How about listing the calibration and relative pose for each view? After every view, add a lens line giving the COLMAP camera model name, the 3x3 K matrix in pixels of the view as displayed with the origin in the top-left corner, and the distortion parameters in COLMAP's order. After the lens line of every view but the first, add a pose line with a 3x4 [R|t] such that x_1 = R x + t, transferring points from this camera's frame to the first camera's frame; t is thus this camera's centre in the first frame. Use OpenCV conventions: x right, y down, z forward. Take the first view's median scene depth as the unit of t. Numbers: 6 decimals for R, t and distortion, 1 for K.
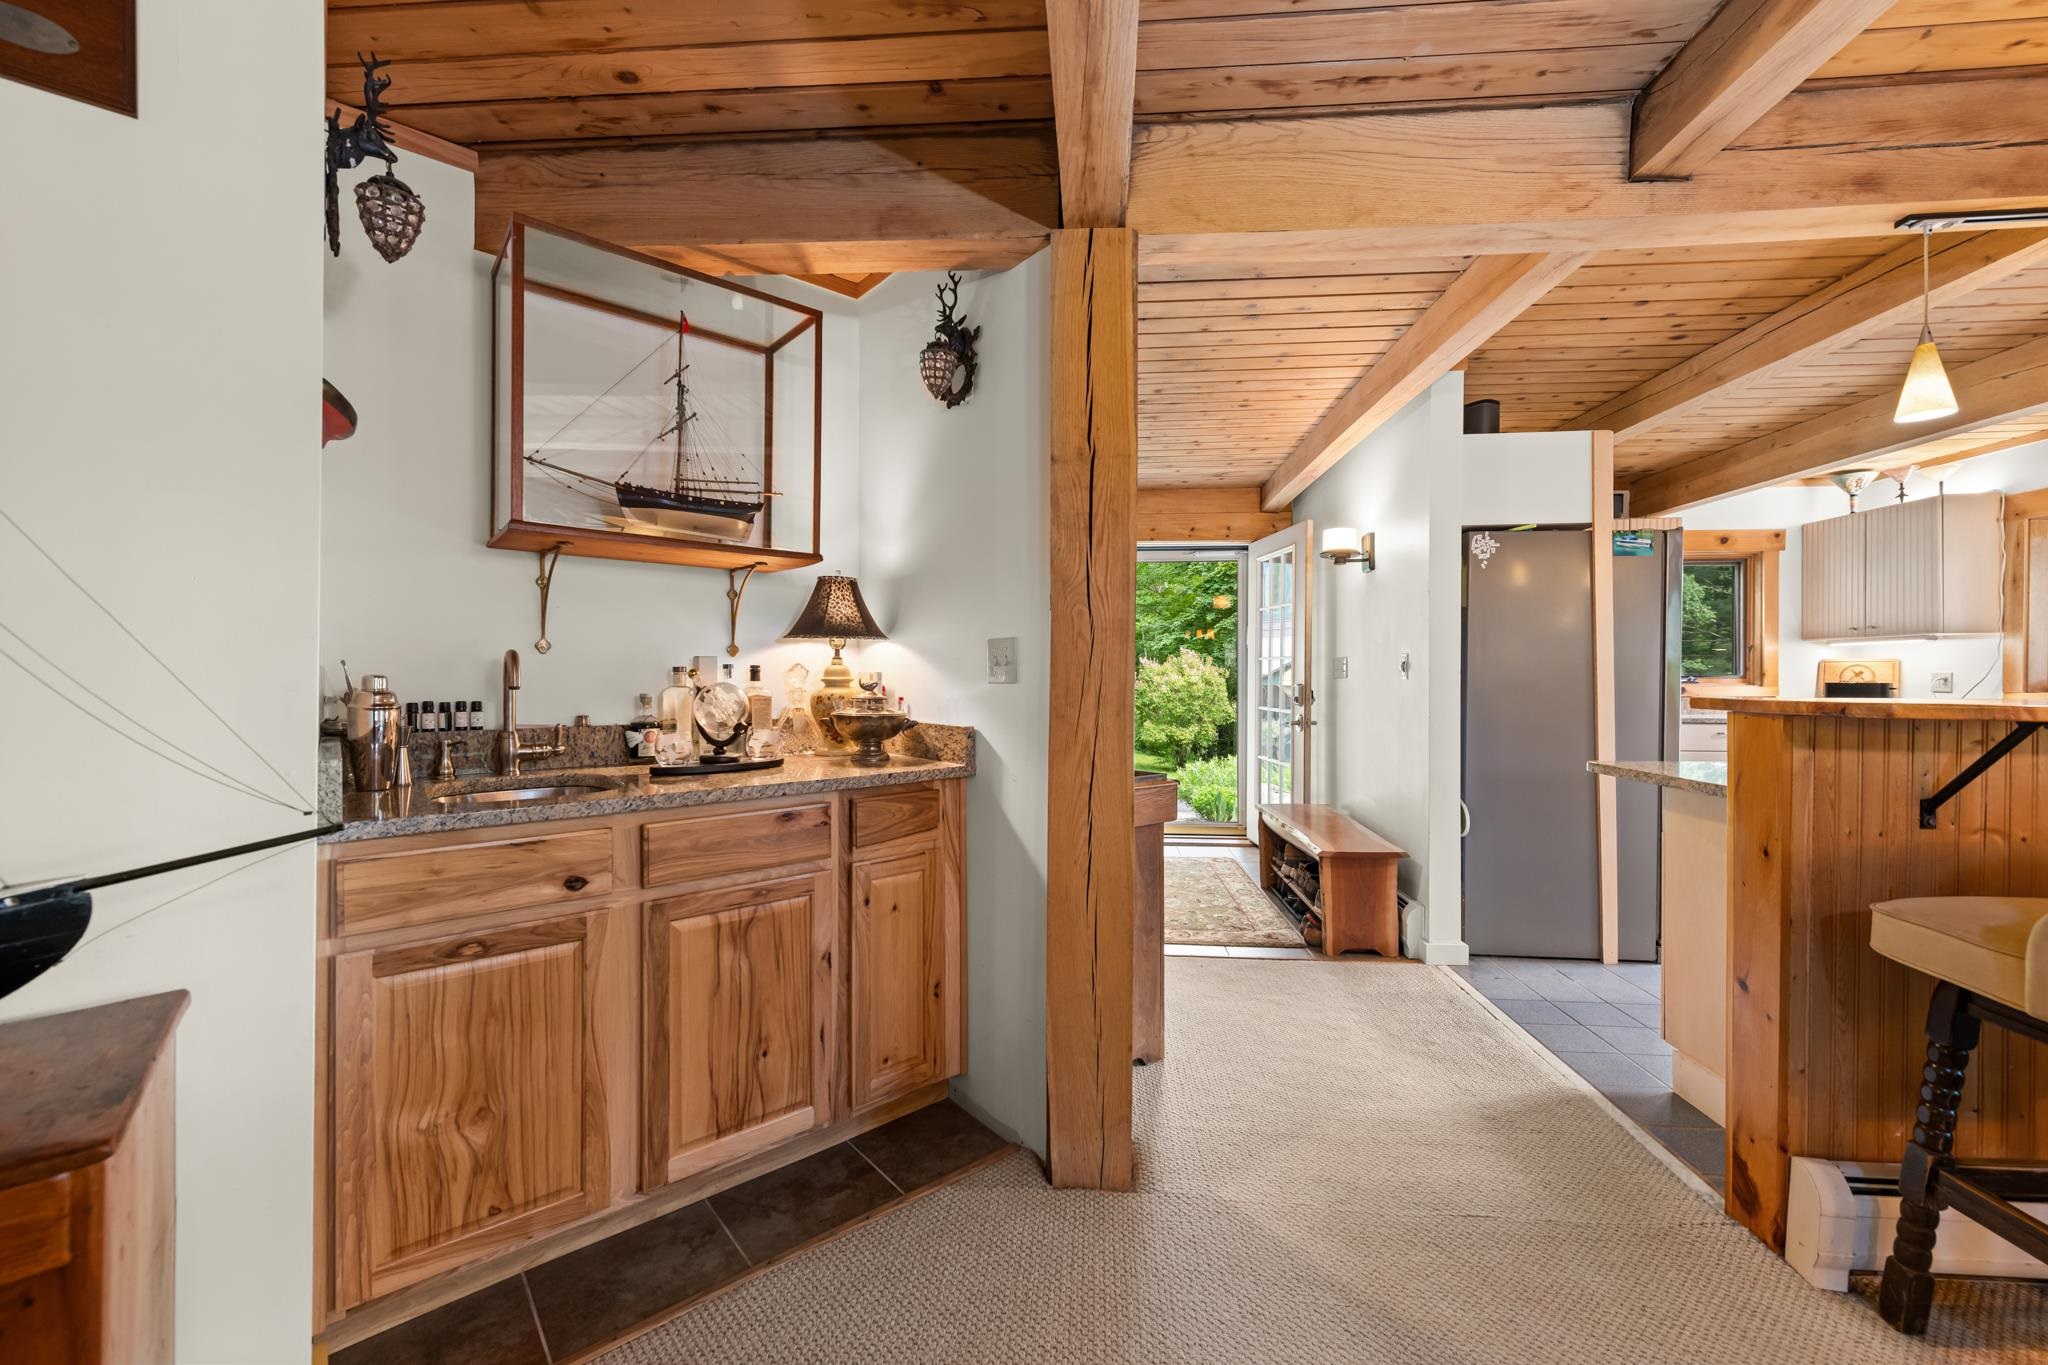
lens RADIAL K [[802.0, 0, 1034.6], [0, 802.0, 679.6], [0, 0, 1]] dist [0.007125, -0.001408]
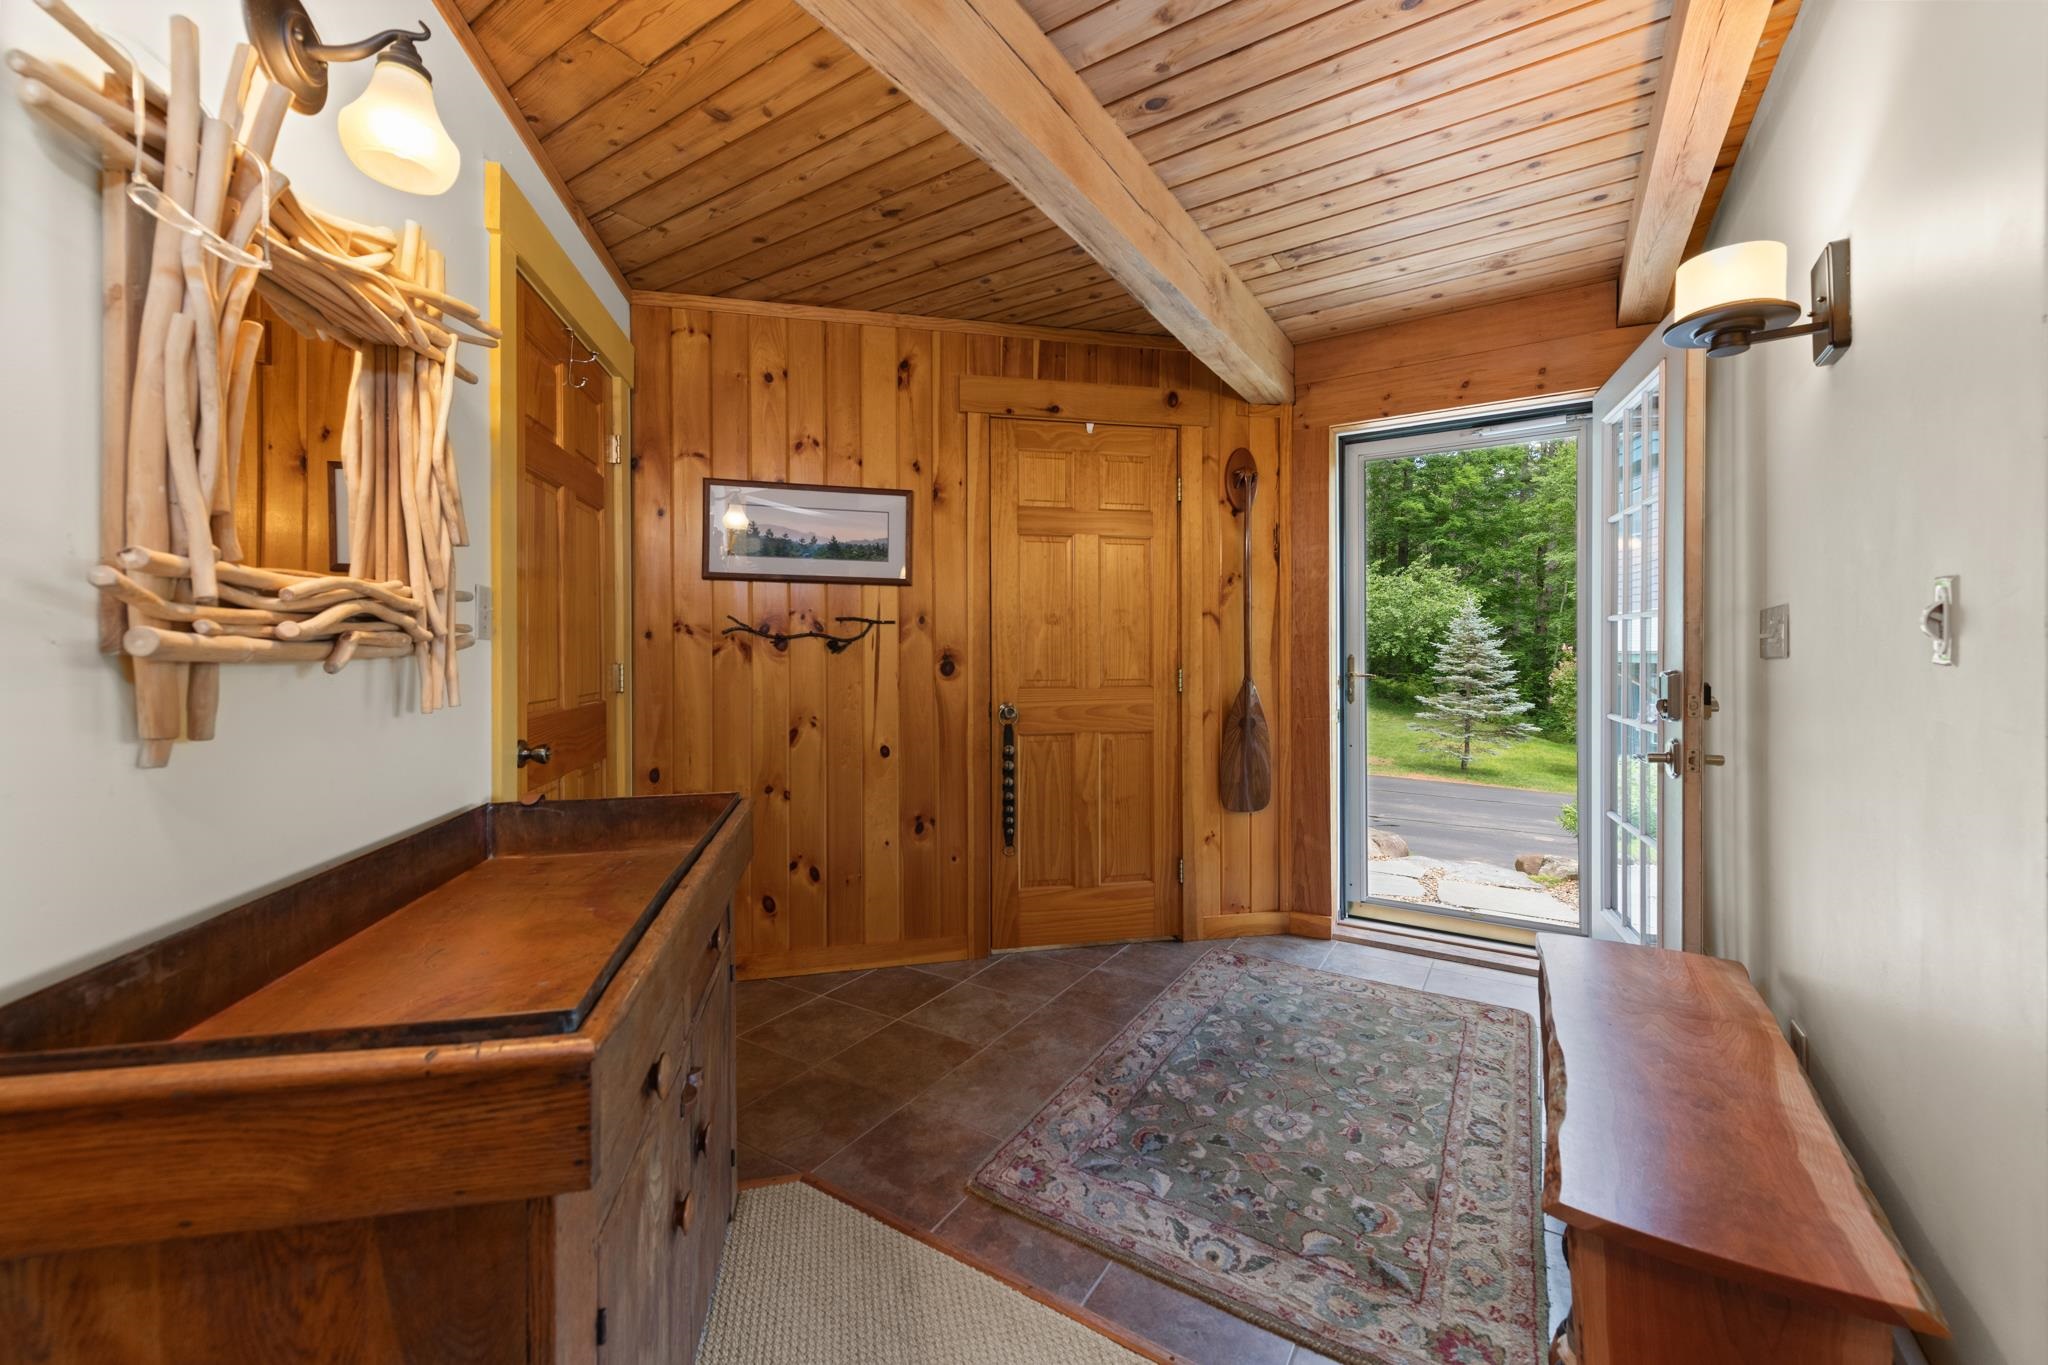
lens RADIAL K [[802.0, 0, 1030.2], [0, 802.0, 648.8], [0, 0, 1]] dist [0.007125, -0.001408]
pose [[0.873607, -0.005817, -0.486598, 0.336638], [0.001977, 0.999963, -0.008403, -0.004851], [0.486629, 0.006379, 0.873586, 0.625054]]
